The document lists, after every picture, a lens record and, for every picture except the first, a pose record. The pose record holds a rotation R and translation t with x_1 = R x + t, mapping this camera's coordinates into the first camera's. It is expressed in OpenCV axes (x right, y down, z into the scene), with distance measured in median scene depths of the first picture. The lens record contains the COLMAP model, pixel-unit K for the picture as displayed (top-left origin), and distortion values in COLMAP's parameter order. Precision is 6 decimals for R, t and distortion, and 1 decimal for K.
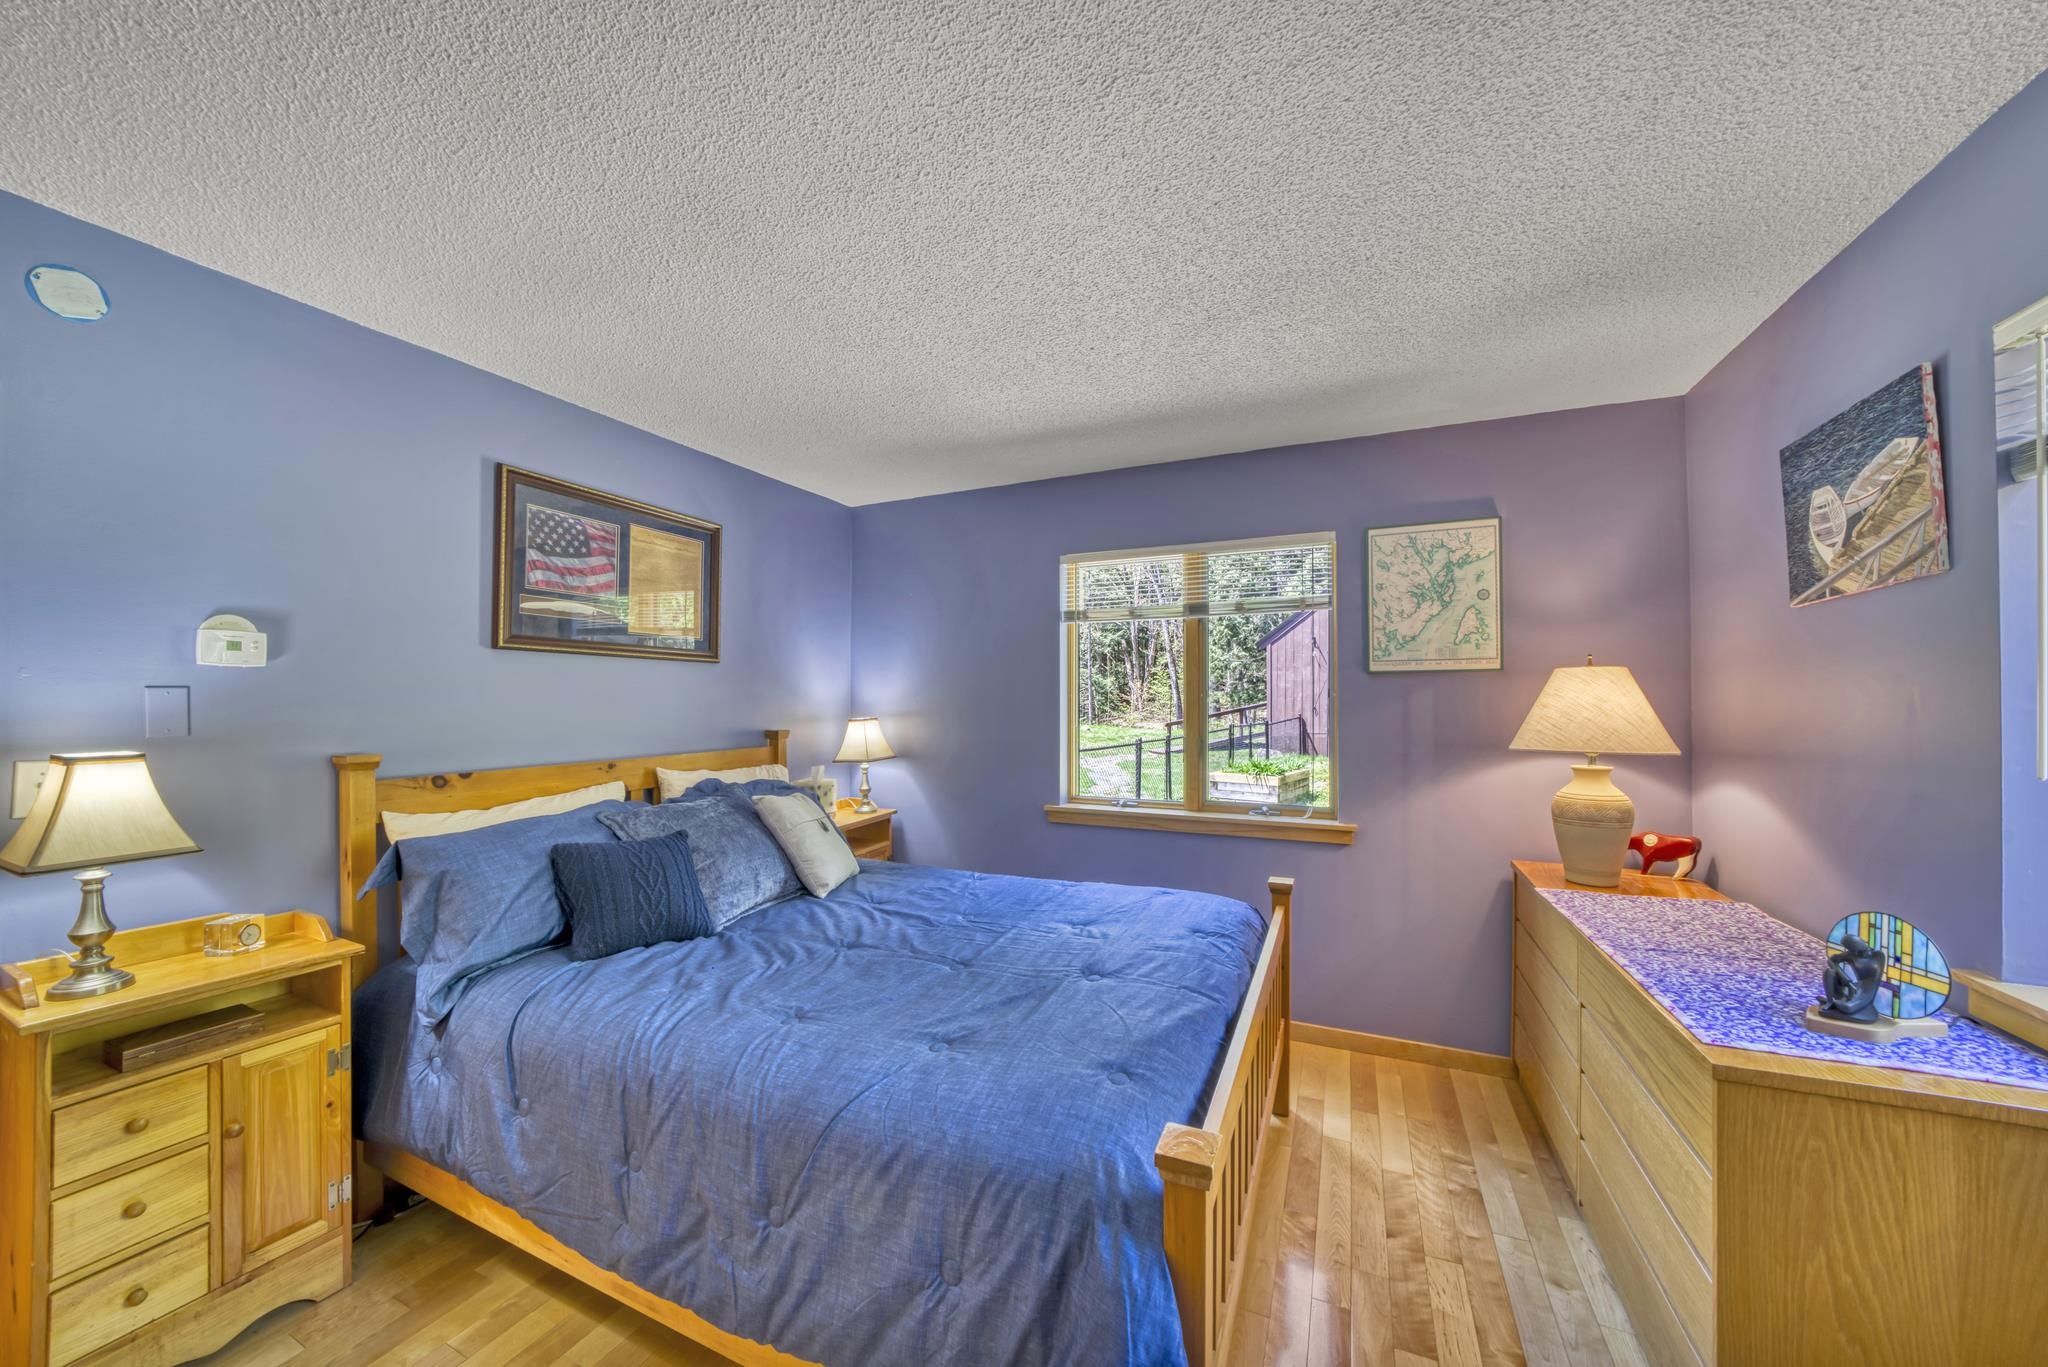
lens RADIAL K [[706.7, 0, 1010.7], [0, 706.7, 689.0], [0, 0, 1]] dist [-0.022717, 0.000204]
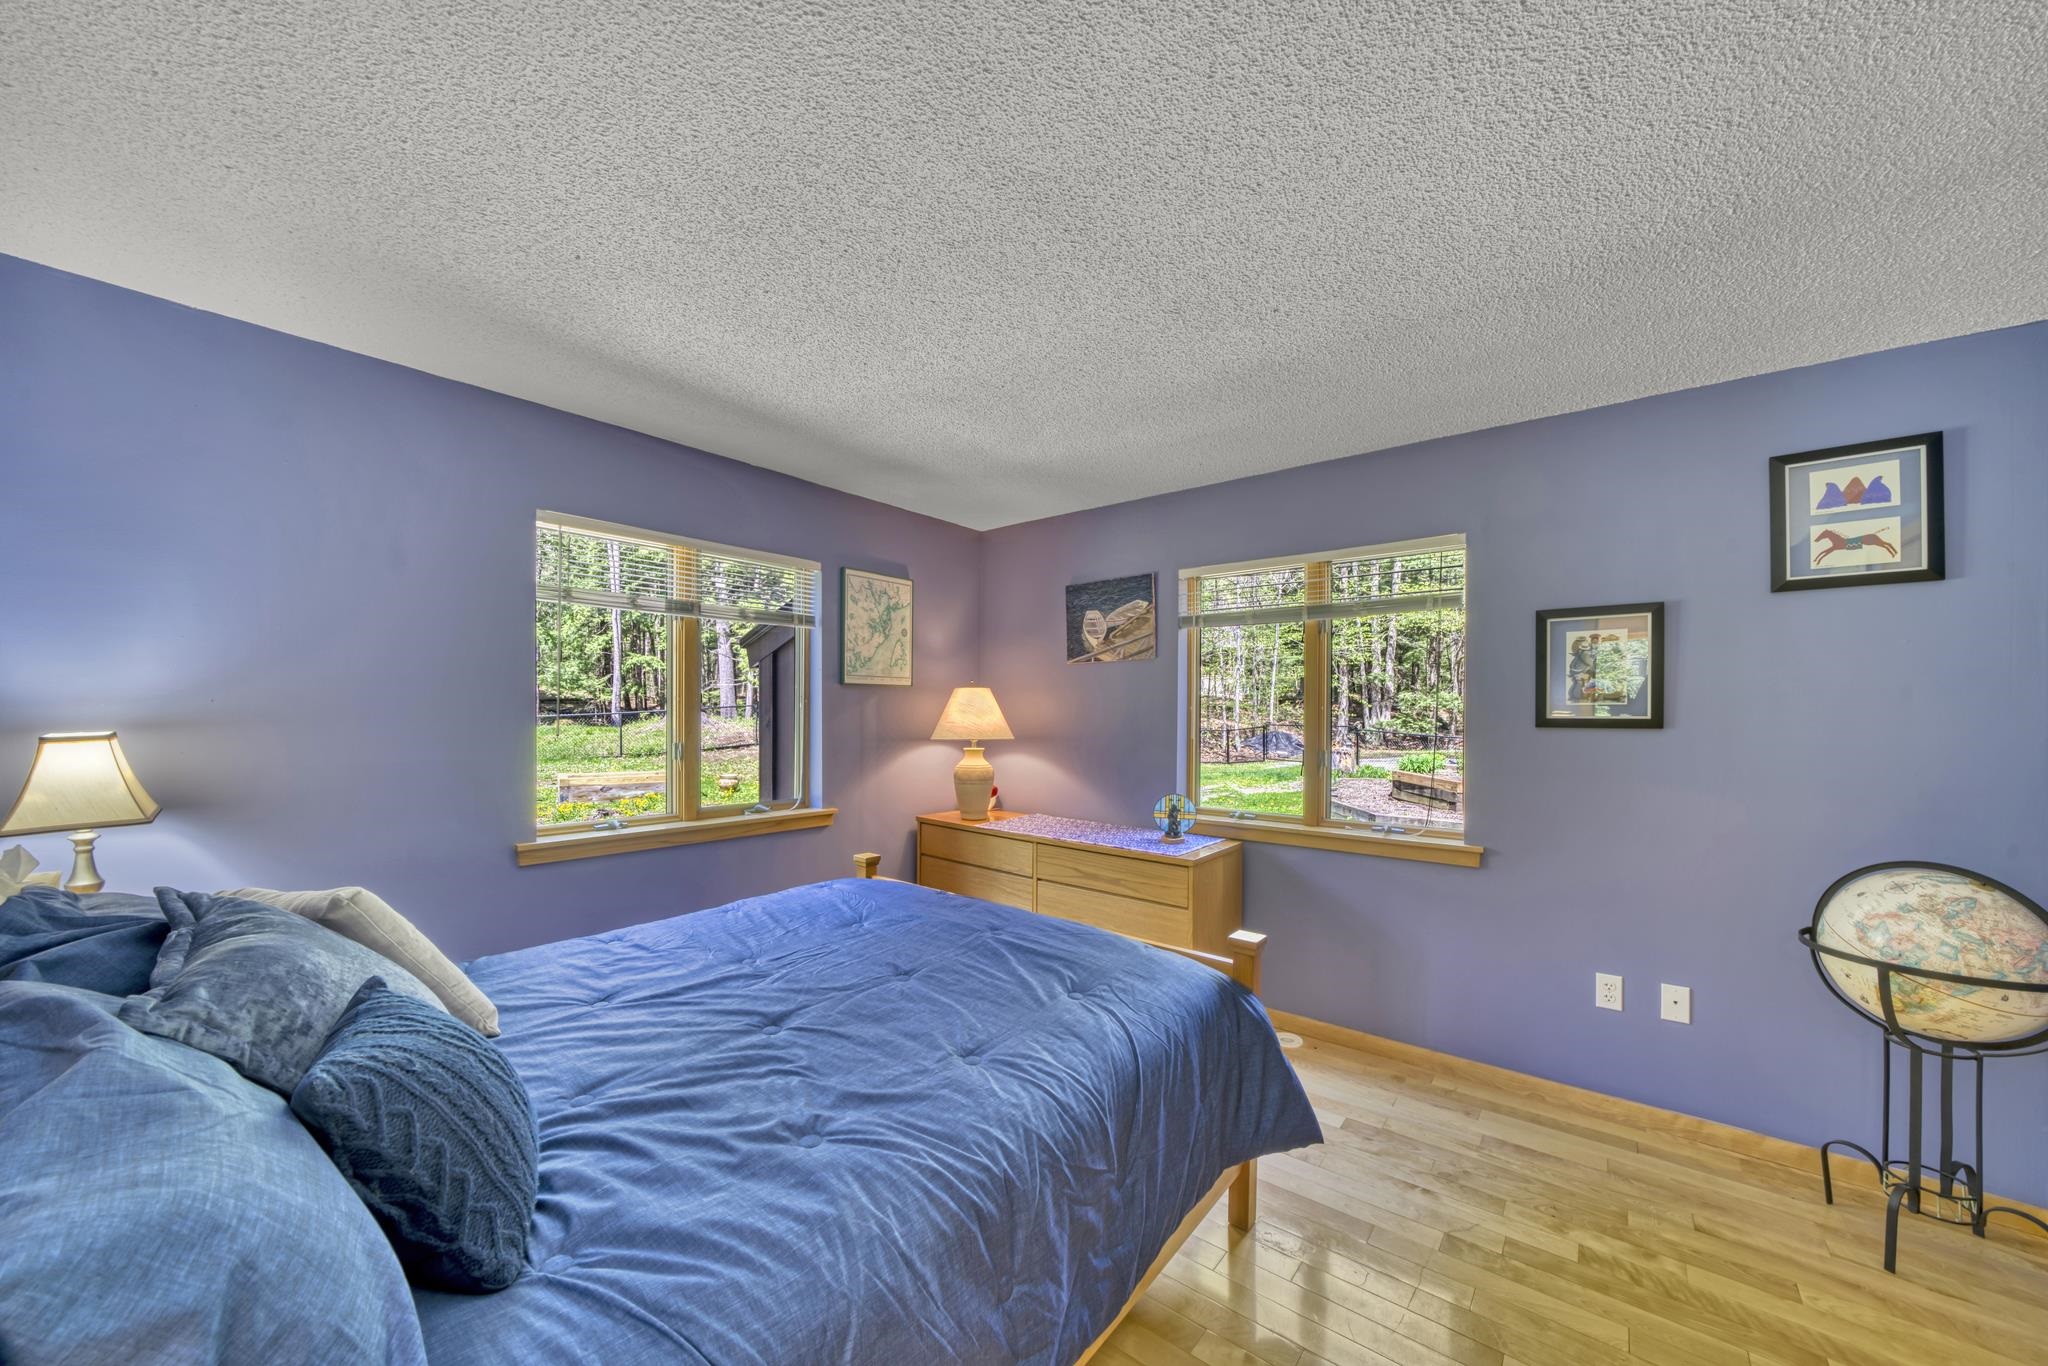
lens RADIAL K [[720.7, 0, 1002.9], [0, 720.7, 694.7], [0, 0, 1]] dist [-0.021251, 0.000167]
pose [[0.274274, 0.025172, 0.961322, -0.728685], [-0.026098, 0.999484, -0.018725, 0.013760], [-0.961297, -0.019953, 0.274790, 0.439015]]
